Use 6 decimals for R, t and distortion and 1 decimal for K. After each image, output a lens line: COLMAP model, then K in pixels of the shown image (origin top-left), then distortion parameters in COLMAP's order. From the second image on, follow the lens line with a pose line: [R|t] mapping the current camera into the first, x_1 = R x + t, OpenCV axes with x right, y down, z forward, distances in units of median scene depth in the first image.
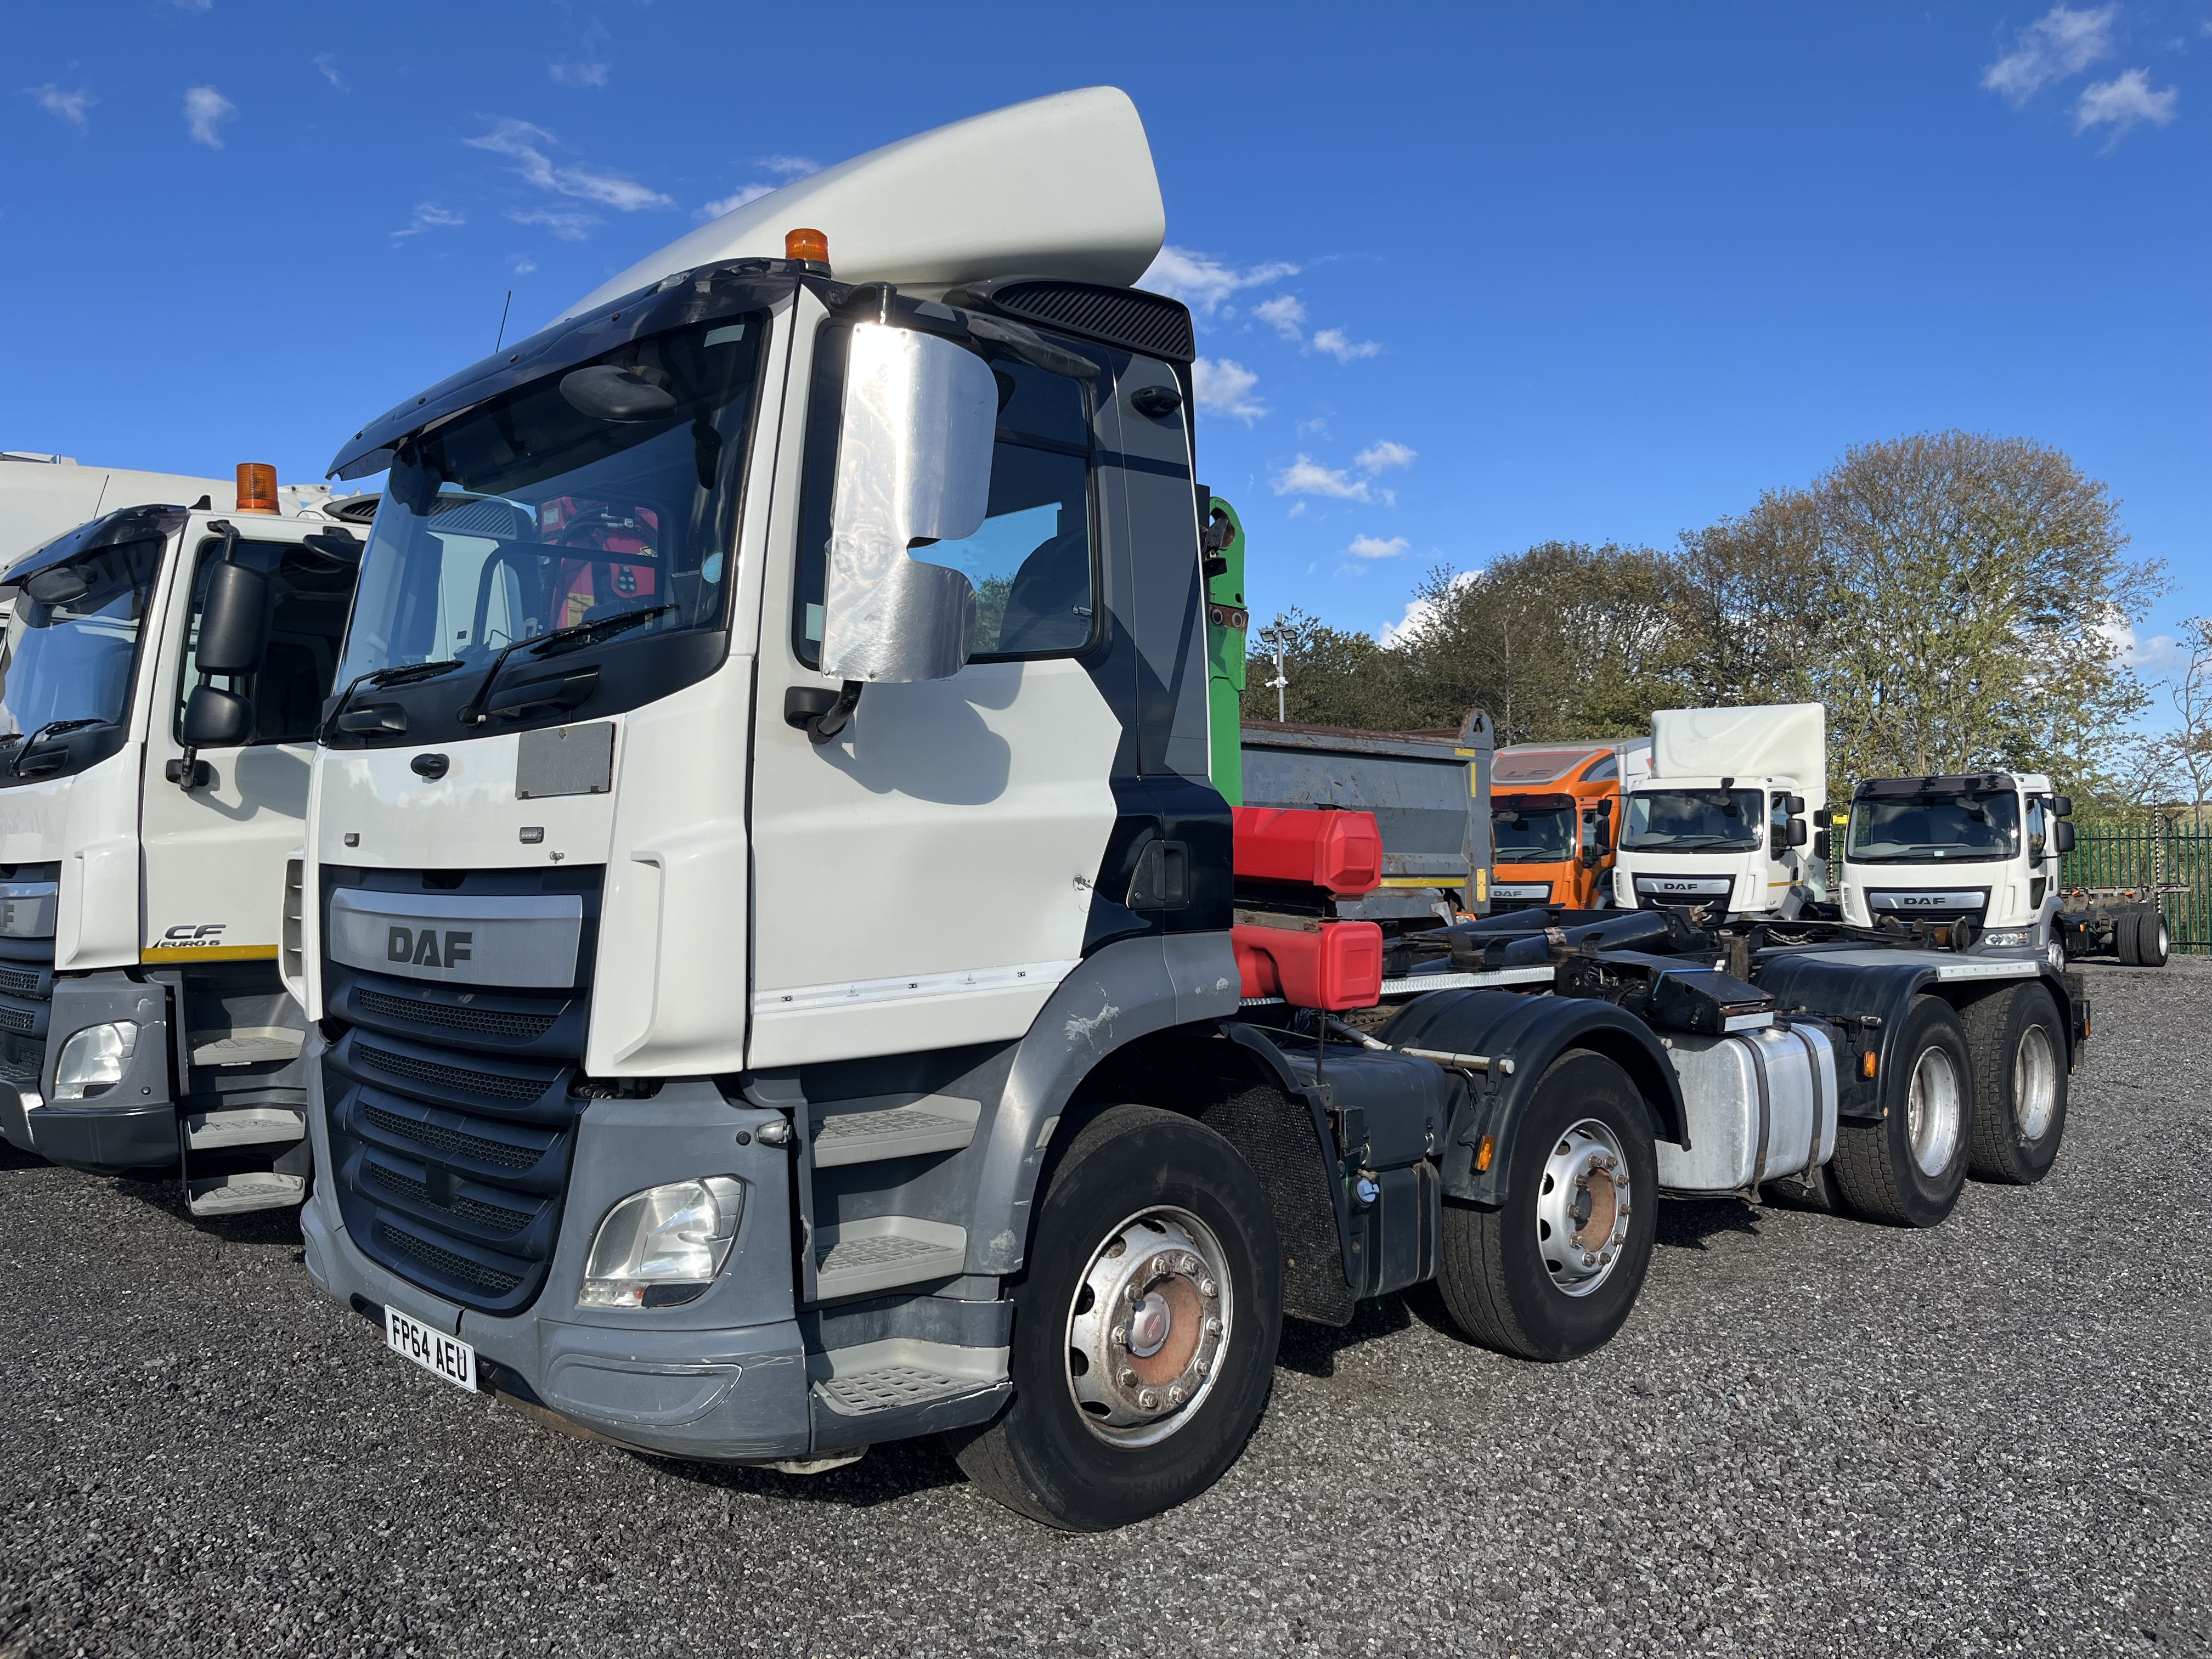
lens RADIAL K [[1692.1, 0, 1122.3], [0, 1692.1, 827.6], [0, 0, 1]] dist [0.040070, -0.059664]
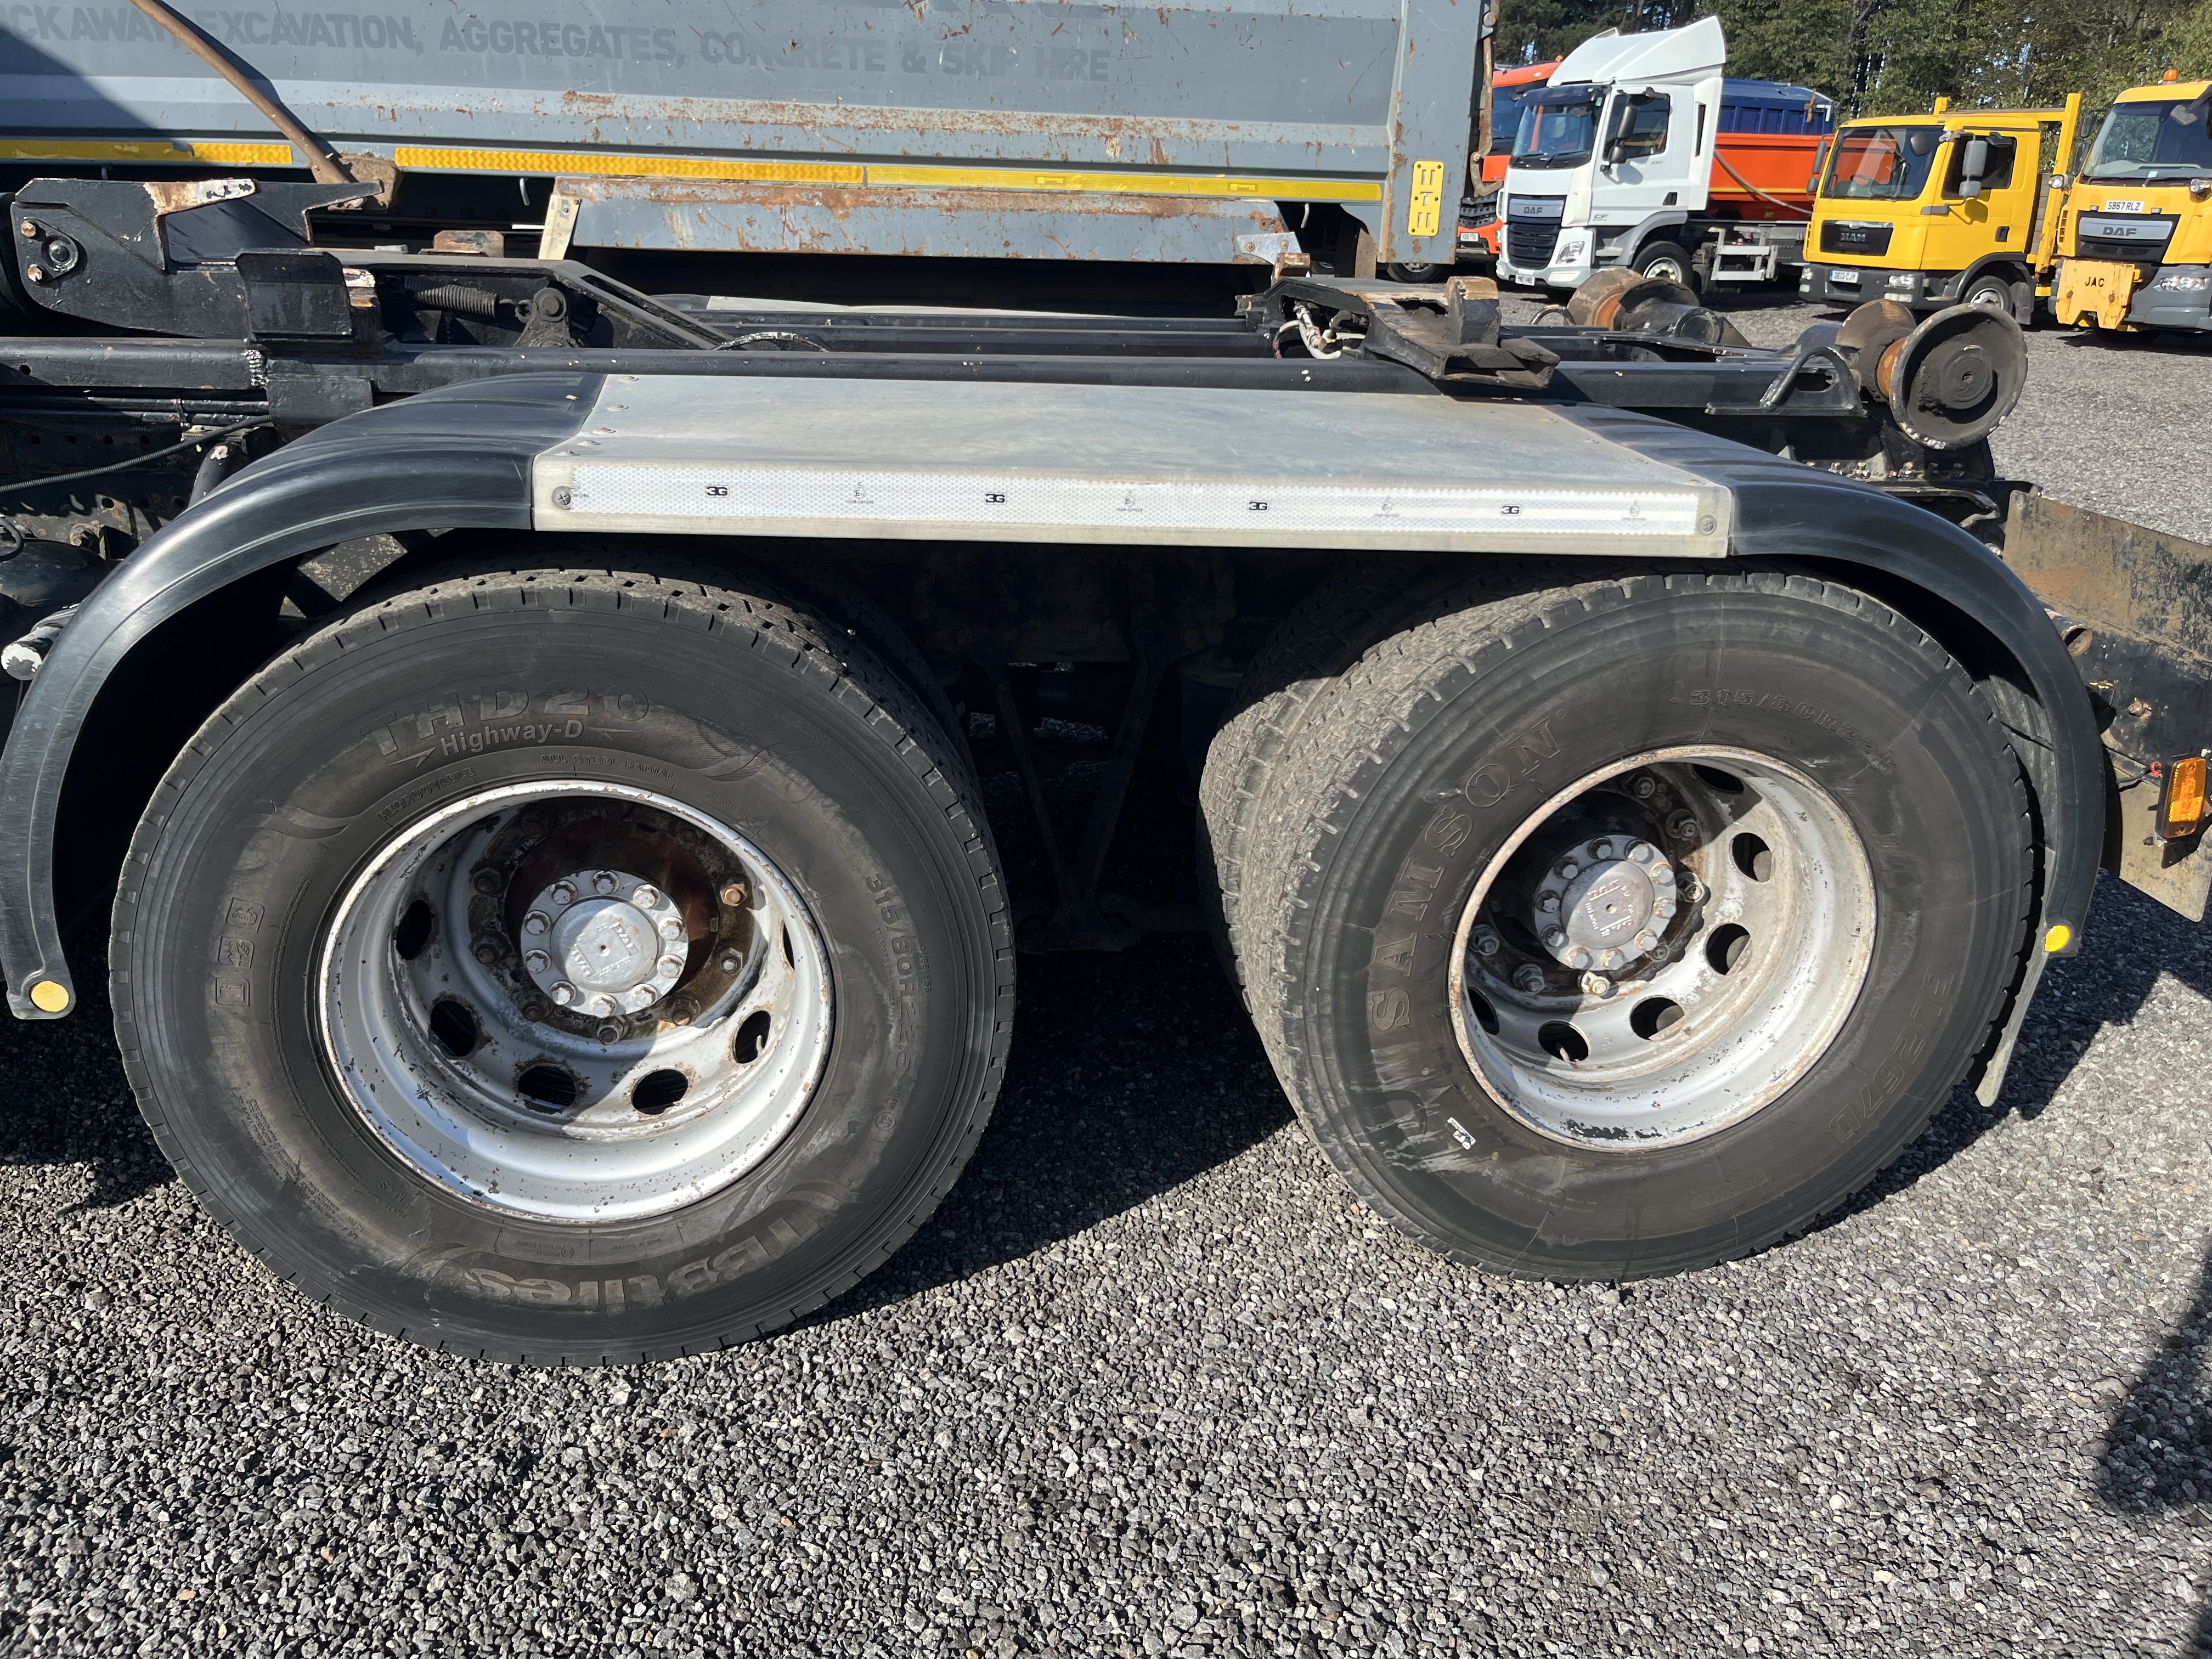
lens RADIAL K [[1692.1, 0, 1094.4], [0, 1692.1, 846.4], [0, 0, 1]] dist [0.040070, -0.059664]
pose [[0.803869, 0.232747, -0.547379, 0.437779], [-0.015011, 0.927909, 0.372505, 0.026270], [0.594617, -0.291228, 0.749411, 0.546693]]
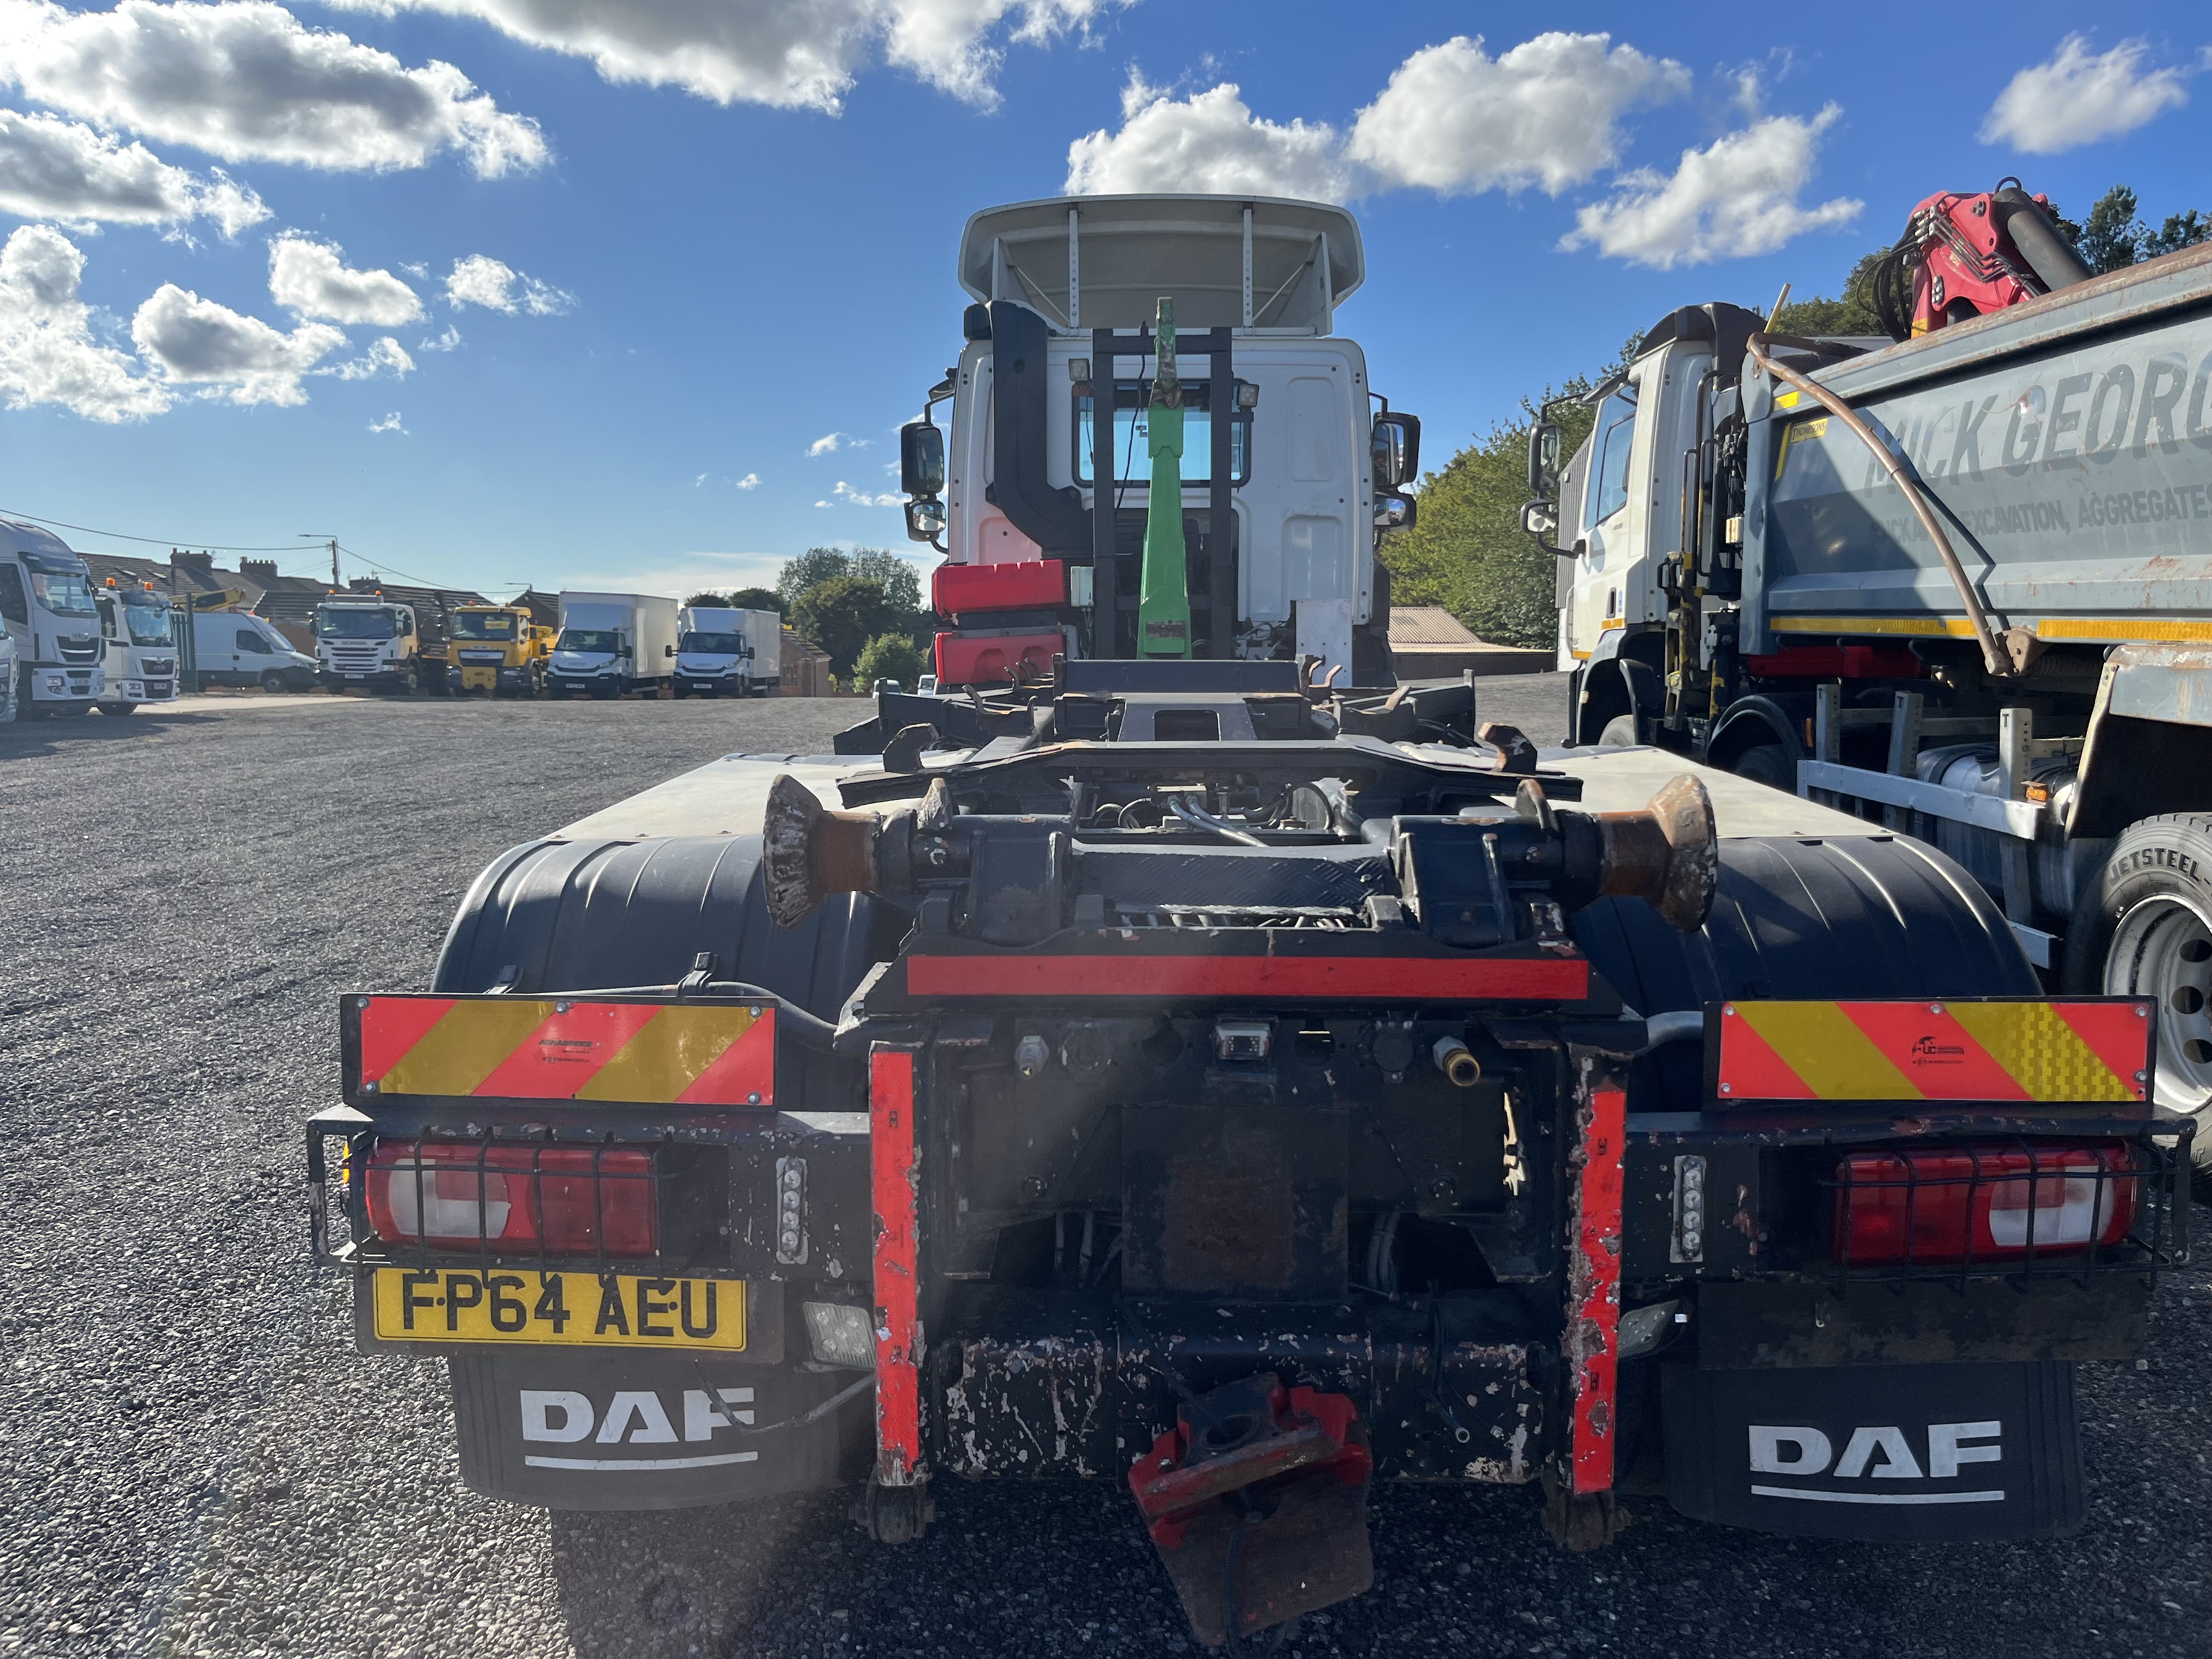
lens RADIAL K [[1692.1, 0, 1084.4], [0, 1692.1, 824.7], [0, 0, 1]] dist [0.040070, -0.059664]
pose [[-0.725016, 0.087197, -0.683190, 0.504032], [0.017178, 0.993934, 0.108628, 0.026118], [0.688517, 0.067021, -0.722116, 0.965775]]
